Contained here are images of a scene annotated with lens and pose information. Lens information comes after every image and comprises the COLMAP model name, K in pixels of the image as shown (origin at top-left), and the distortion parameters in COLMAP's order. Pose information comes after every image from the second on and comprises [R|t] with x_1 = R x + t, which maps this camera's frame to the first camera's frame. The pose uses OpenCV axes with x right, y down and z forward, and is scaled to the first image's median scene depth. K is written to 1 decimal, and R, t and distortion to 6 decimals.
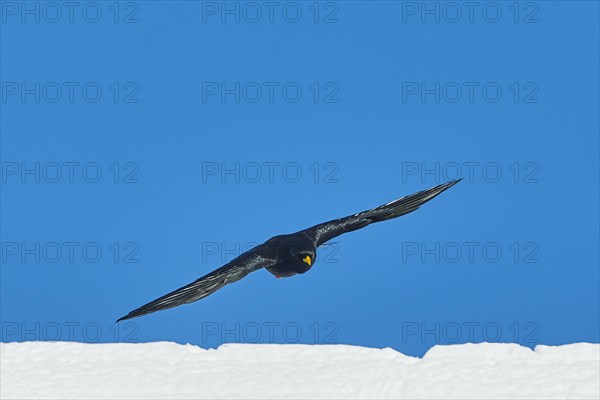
lens RADIAL K [[268.9, 0, 300.0], [0, 268.9, 200.0], [0, 0, 1]] dist [-0.000225, 0.000205]
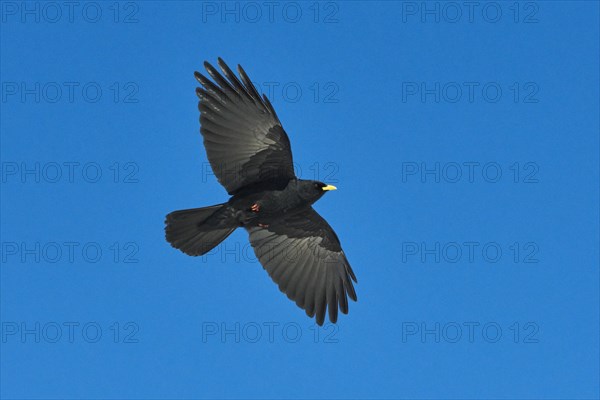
lens RADIAL K [[268.9, 0, 300.0], [0, 268.9, 200.0], [0, 0, 1]] dist [-0.000225, 0.000205]
pose [[1.000000, -0.000832, 0.000099, 0.000188], [0.000832, 1.000000, 0.000381, -0.595215], [-0.000100, -0.000381, 1.000000, -0.000339]]
